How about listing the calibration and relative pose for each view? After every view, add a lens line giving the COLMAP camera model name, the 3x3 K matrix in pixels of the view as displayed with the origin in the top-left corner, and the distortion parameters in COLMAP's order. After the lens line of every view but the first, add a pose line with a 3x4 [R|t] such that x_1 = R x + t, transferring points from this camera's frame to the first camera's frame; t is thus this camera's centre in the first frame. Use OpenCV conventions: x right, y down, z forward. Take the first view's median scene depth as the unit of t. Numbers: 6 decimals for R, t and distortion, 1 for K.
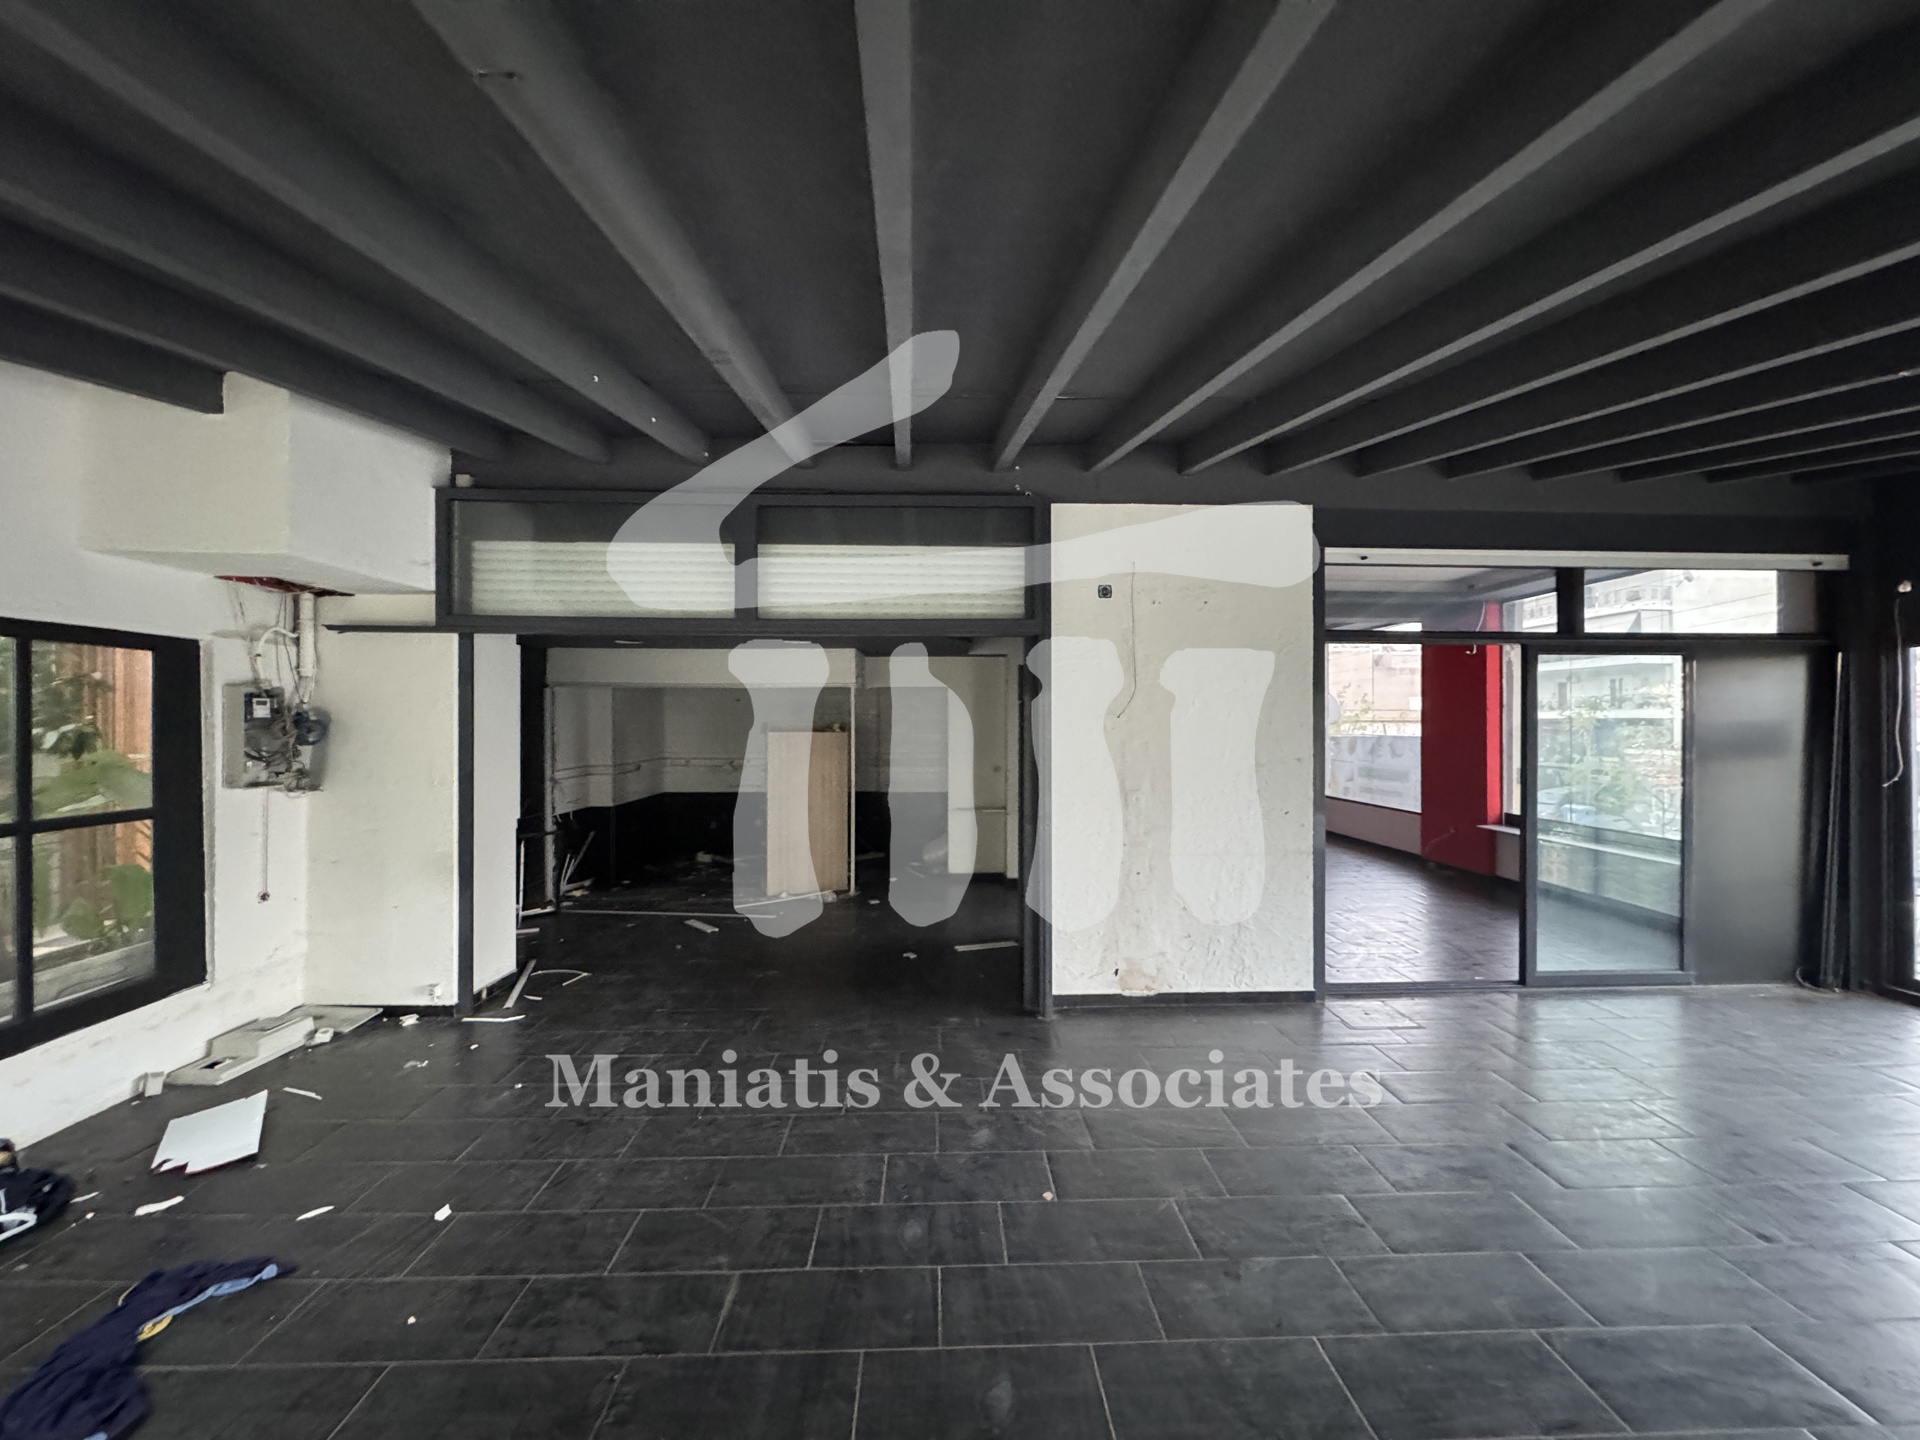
lens RADIAL K [[763.3, 0, 961.5], [0, 763.3, 721.1], [0, 0, 1]] dist [-0.001811, 0.000439]
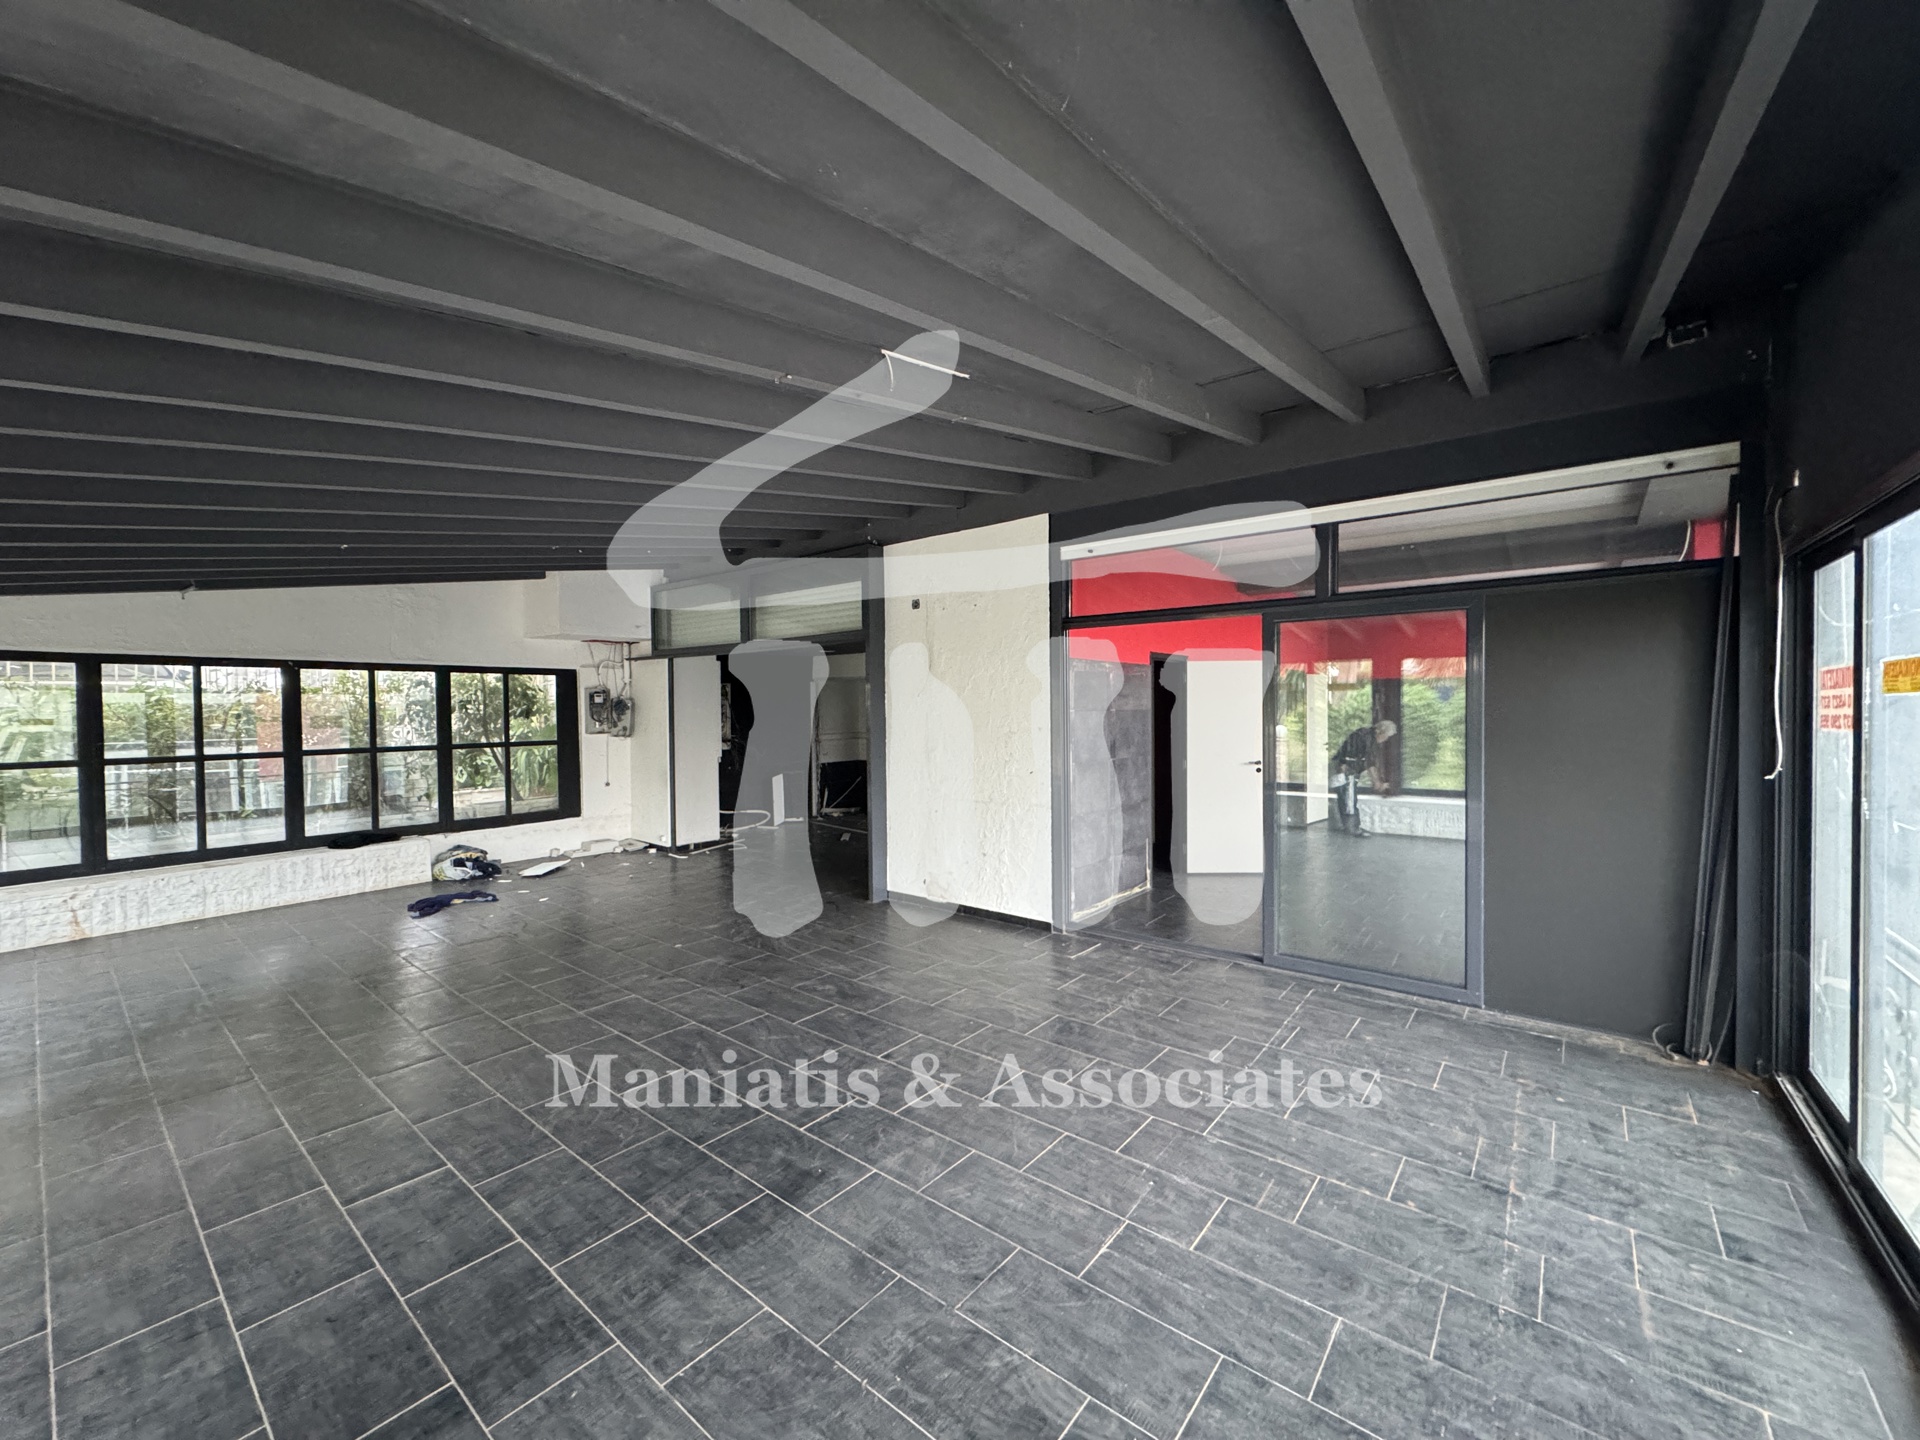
lens RADIAL K [[763.3, 0, 961.5], [0, 763.3, 721.1], [0, 0, 1]] dist [-0.001811, 0.000439]
pose [[0.752612, 0.005845, -0.658439, 1.260676], [0.010692, 0.999720, 0.021097, 0.012997], [0.658378, -0.022918, 0.752339, 0.020300]]
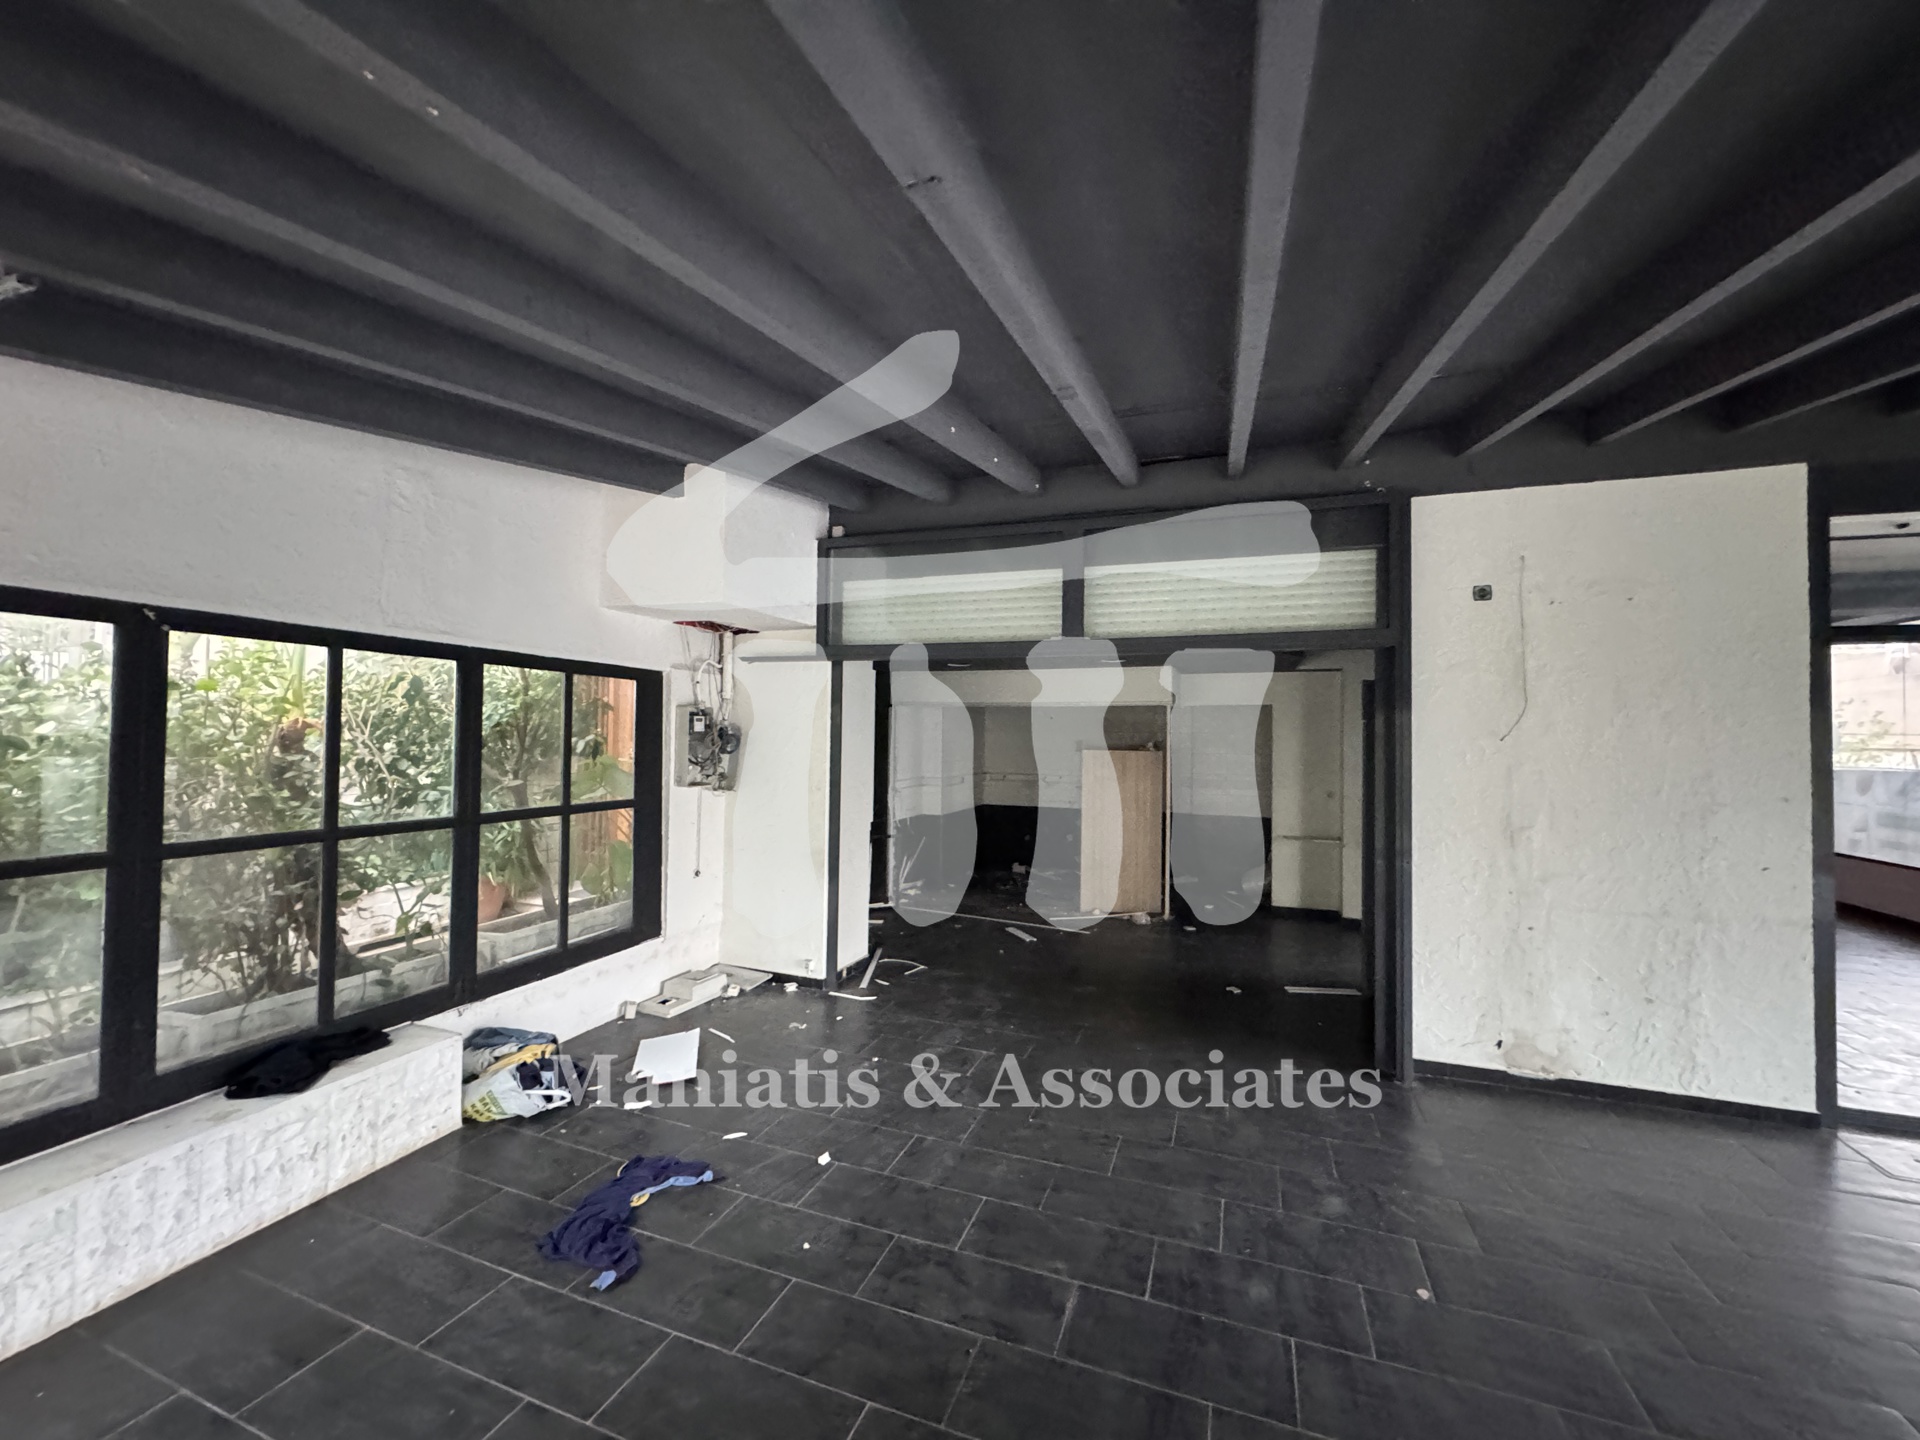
lens RADIAL K [[763.3, 0, 961.5], [0, 763.3, 721.1], [0, 0, 1]] dist [-0.001811, 0.000439]
pose [[0.925133, 0.004192, -0.379620, -0.029819], [-0.013213, 0.999689, -0.021160, -0.000598], [0.379414, 0.024592, 0.924900, -0.008830]]
